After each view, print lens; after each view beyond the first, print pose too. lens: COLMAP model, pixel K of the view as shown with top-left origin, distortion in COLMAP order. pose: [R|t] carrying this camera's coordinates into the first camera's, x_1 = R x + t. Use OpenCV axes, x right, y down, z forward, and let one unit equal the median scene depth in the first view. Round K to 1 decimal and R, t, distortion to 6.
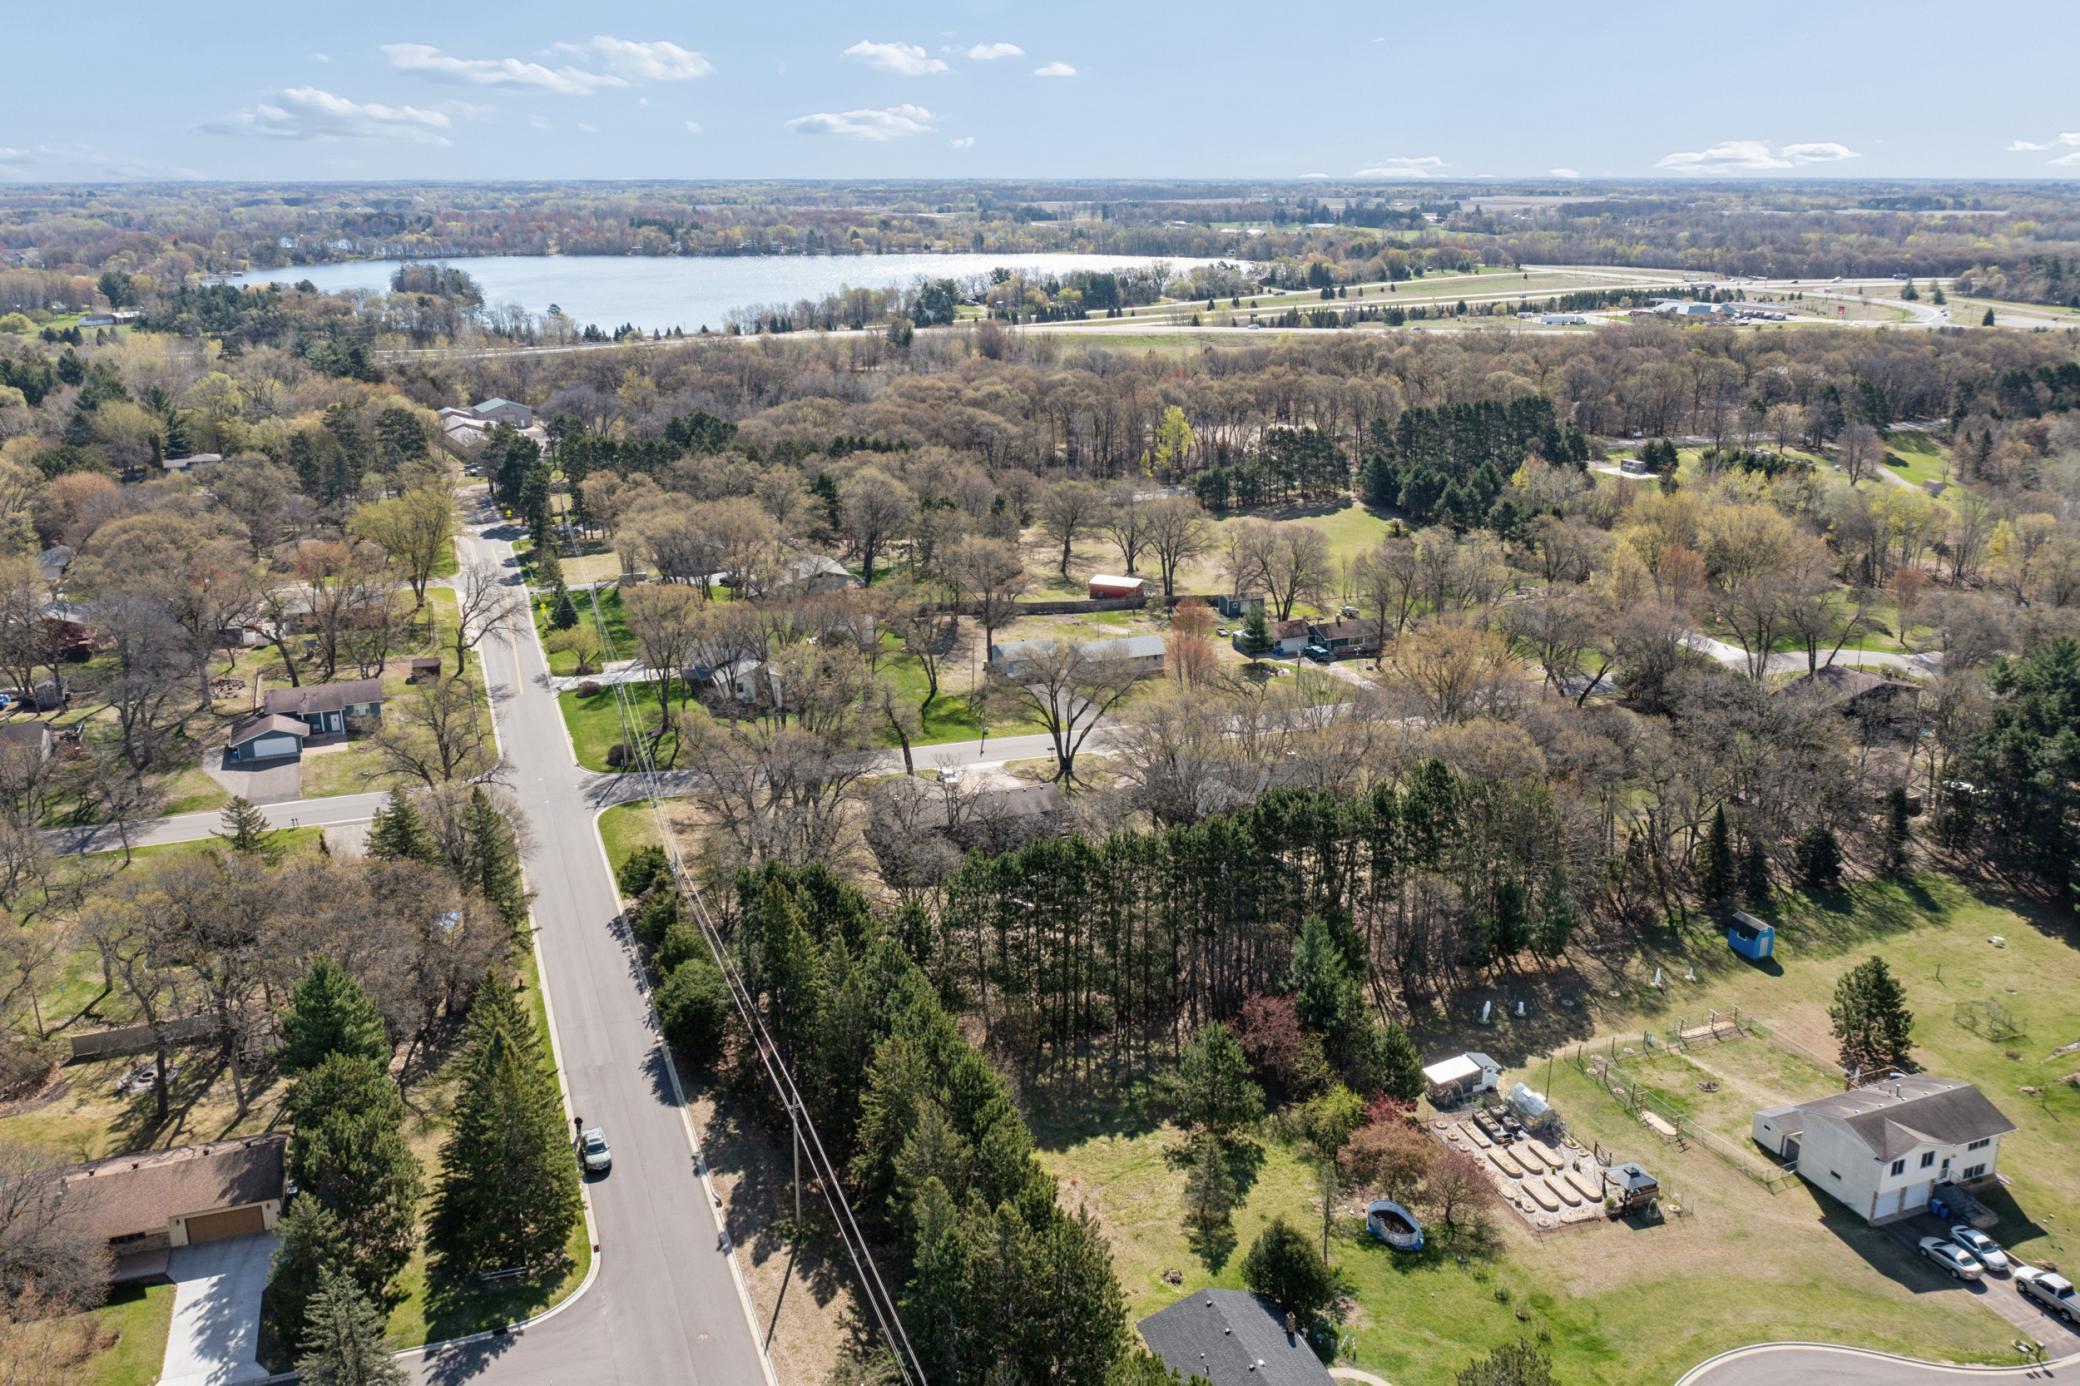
lens RADIAL K [[1622.8, 0, 1040.0], [0, 1622.8, 693.0], [0, 0, 1]] dist [-0.017584, 0.001938]
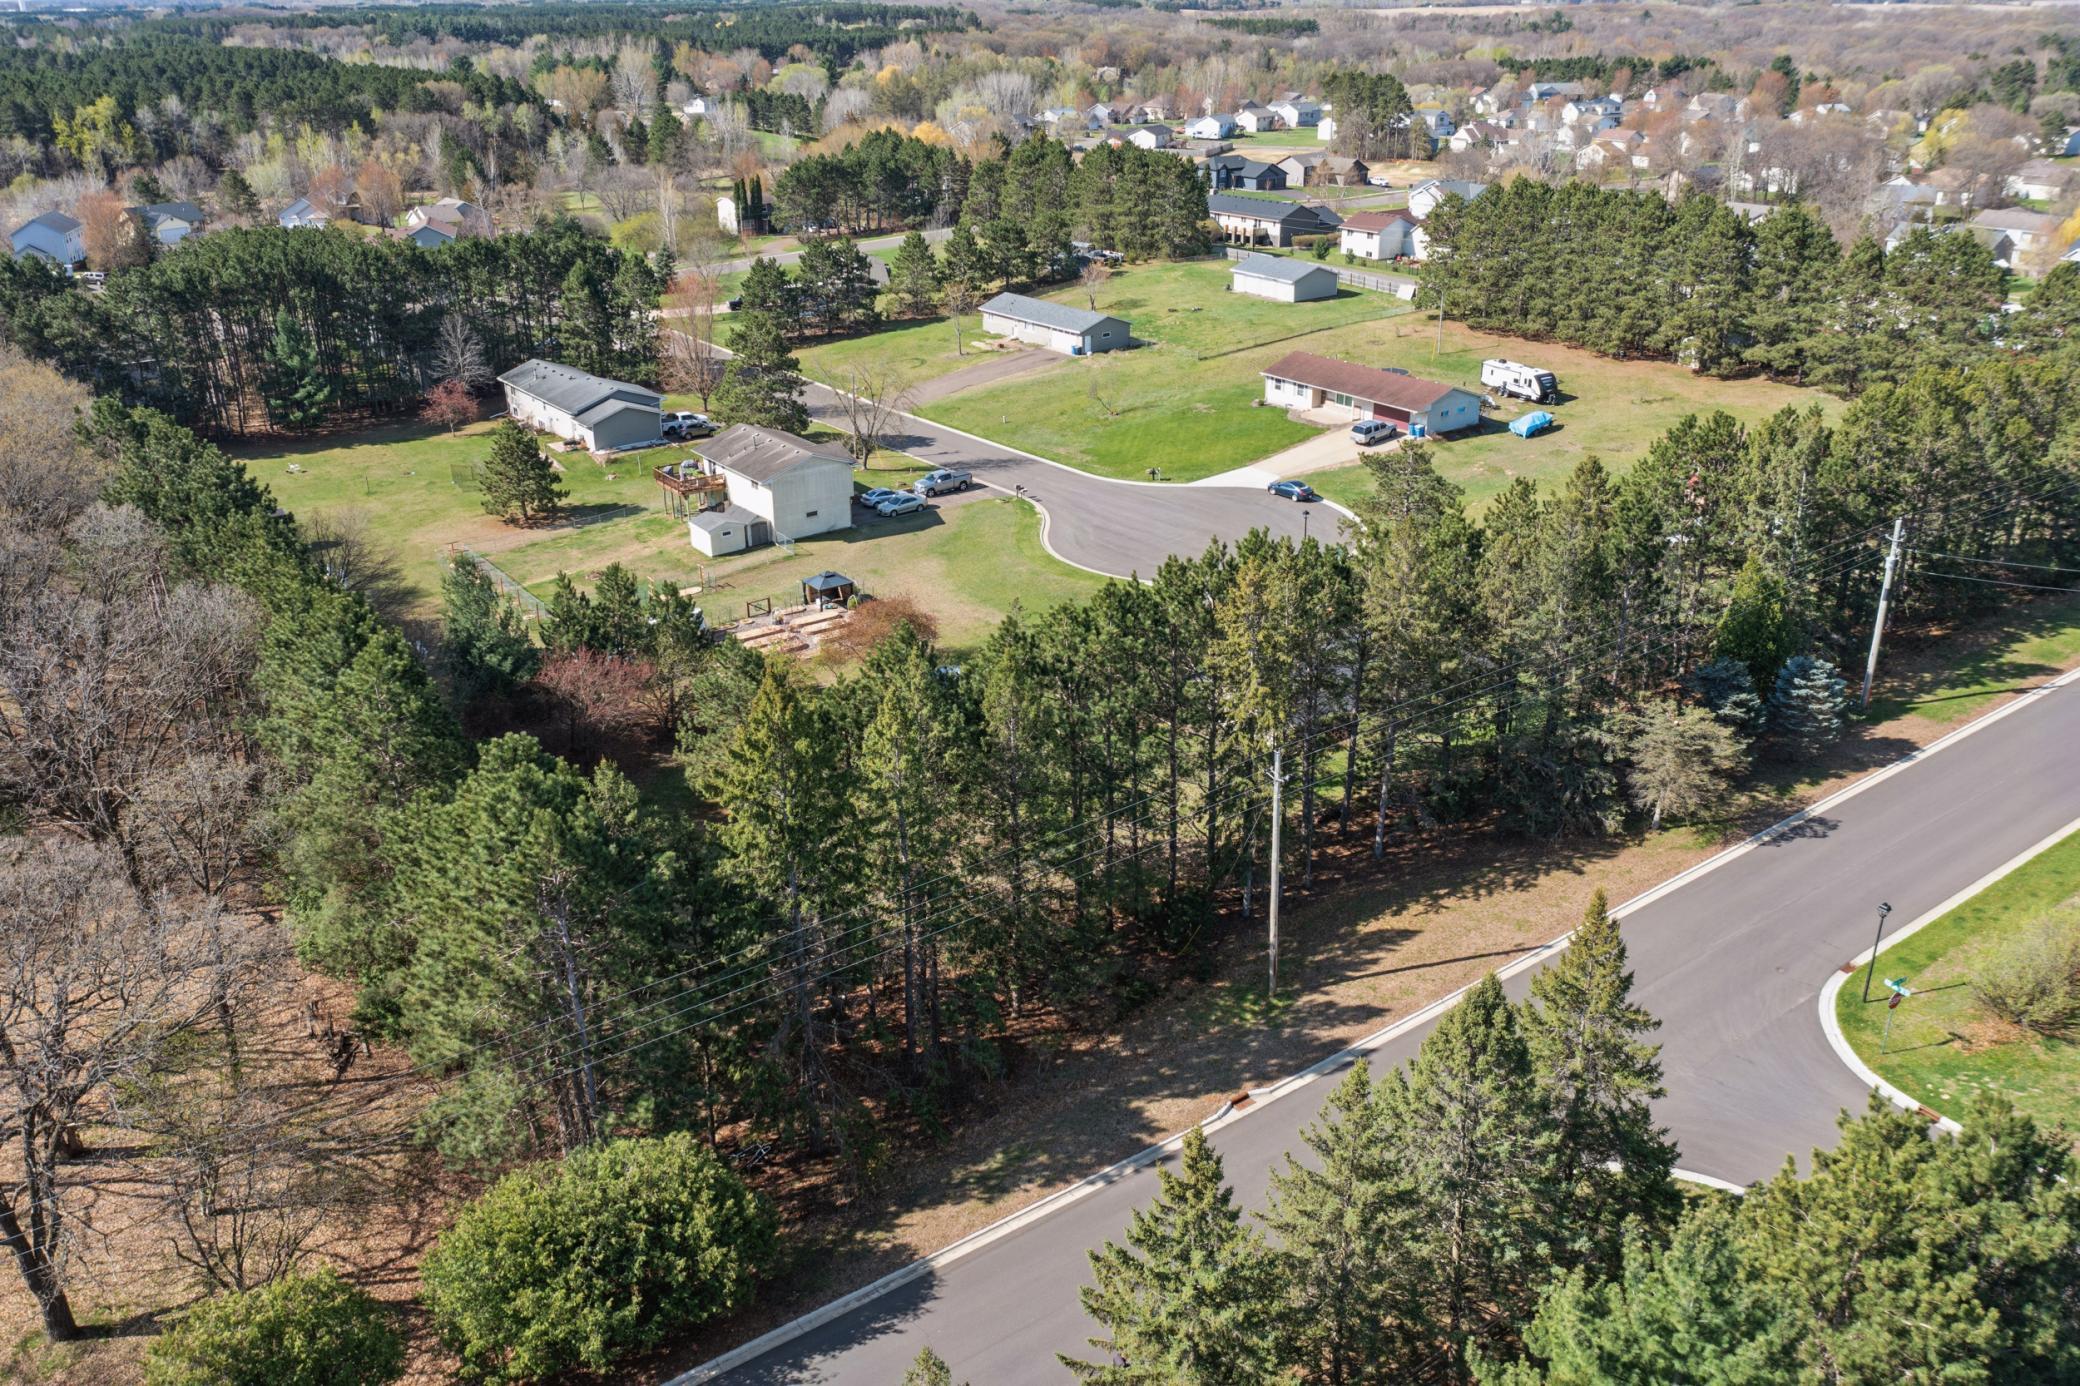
lens RADIAL K [[1622.8, 0, 1040.0], [0, 1622.8, 693.0], [0, 0, 1]] dist [-0.017584, 0.001938]
pose [[-0.244661, -0.388875, 0.888210, -0.539487], [0.295453, 0.842587, 0.450284, -0.044411], [-0.923498, 0.372591, -0.091254, 0.962847]]
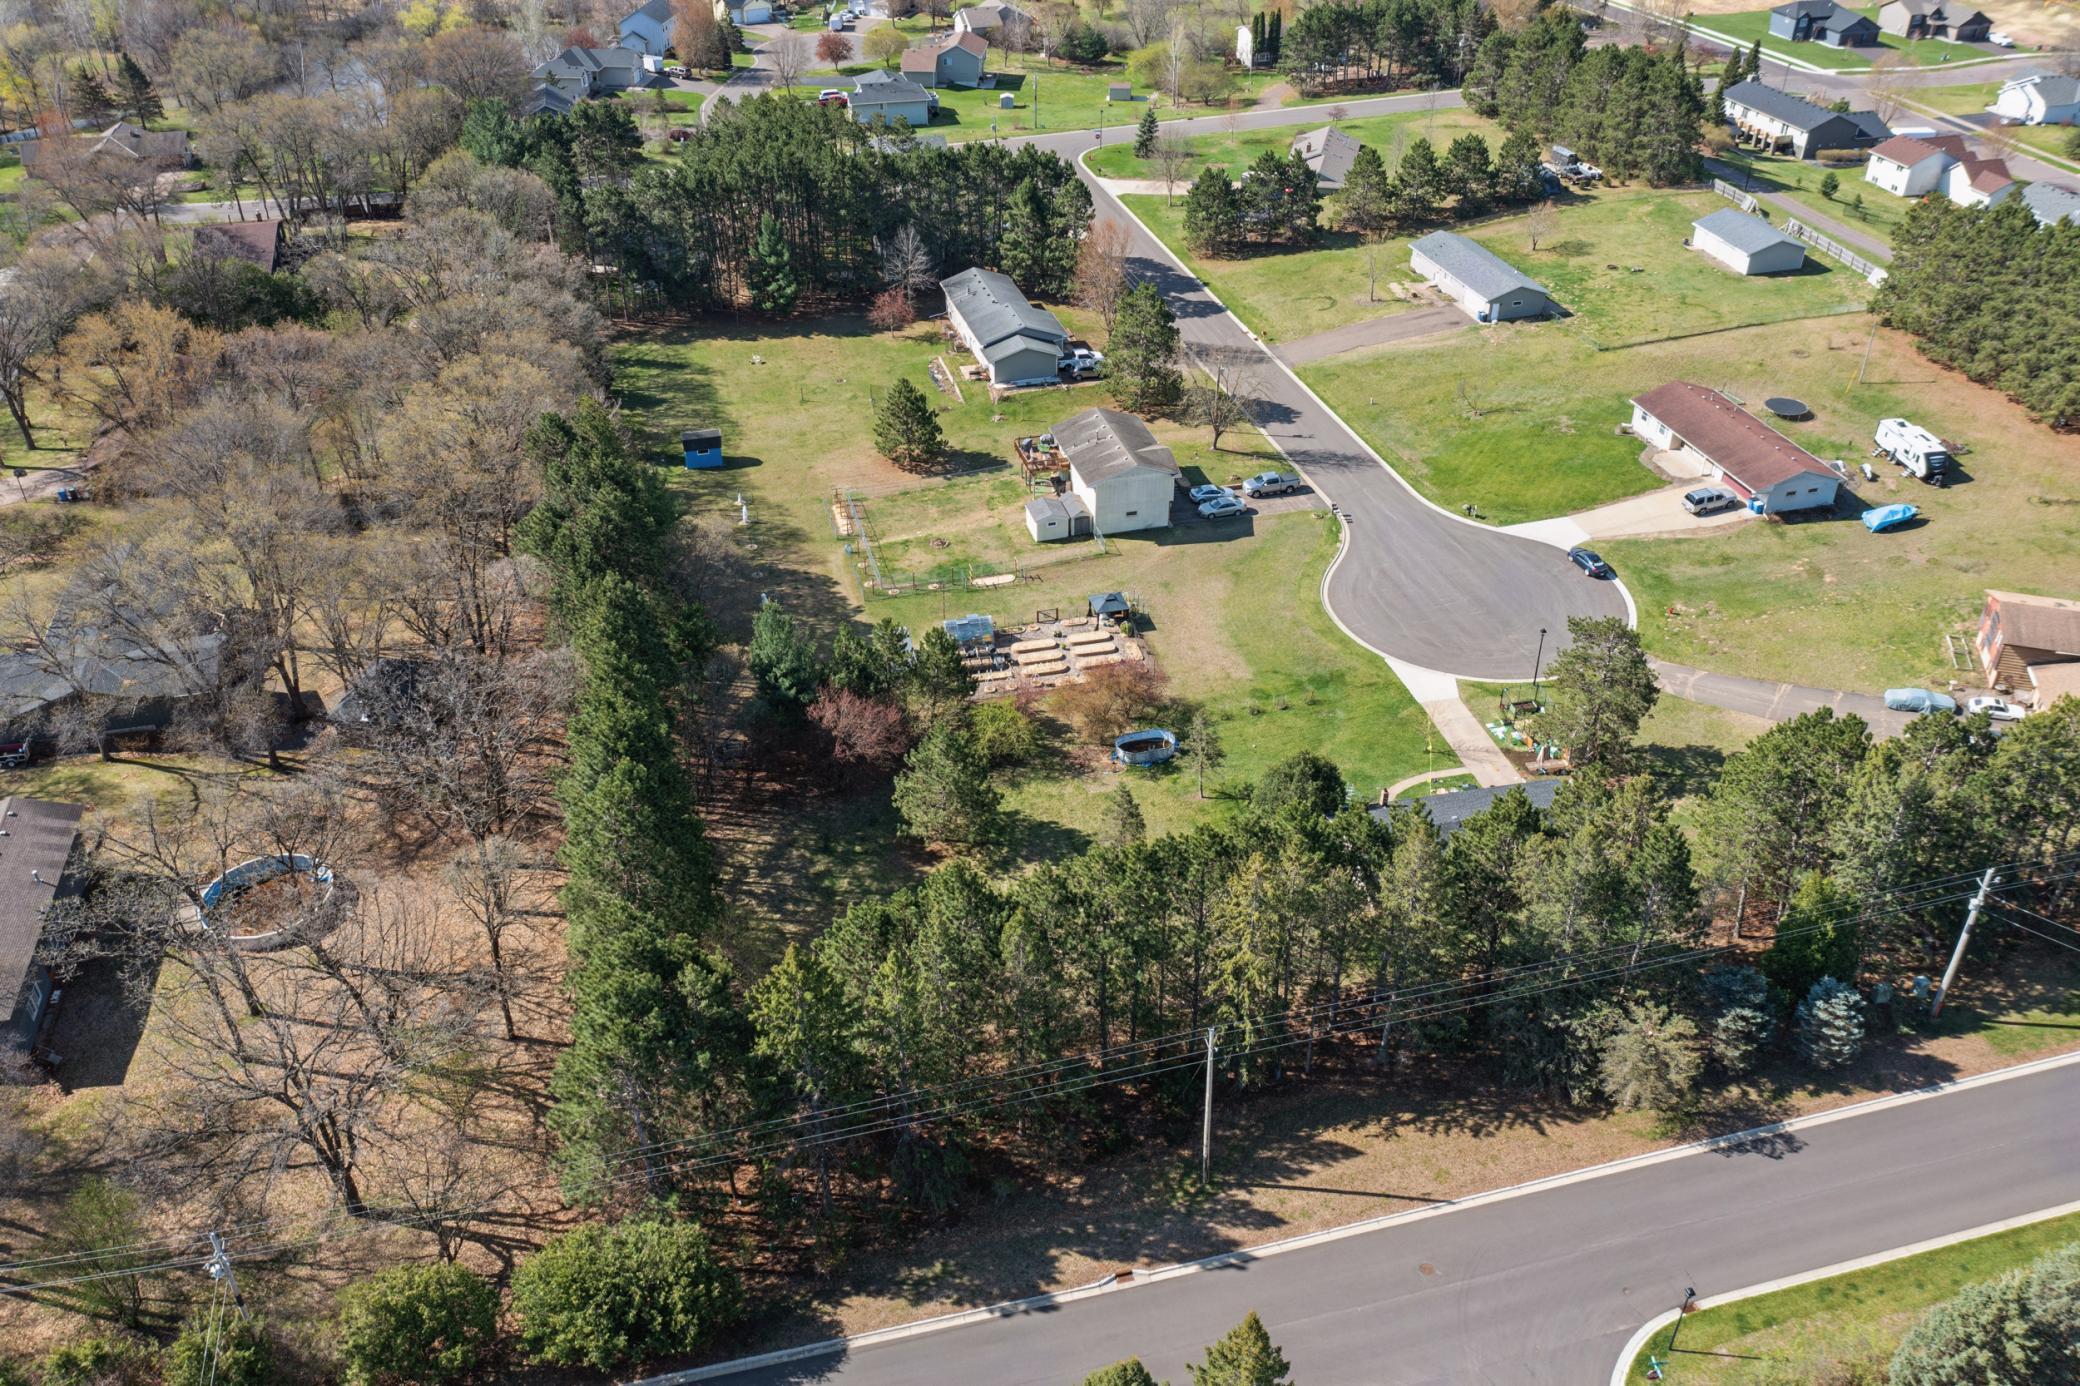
lens RADIAL K [[1622.8, 0, 1040.0], [0, 1622.8, 693.0], [0, 0, 1]] dist [-0.017584, 0.001938]
pose [[0.123709, -0.557260, 0.821071, -0.571639], [0.299402, 0.809827, 0.504519, -0.220698], [-0.946073, 0.183417, 0.267028, 0.732602]]
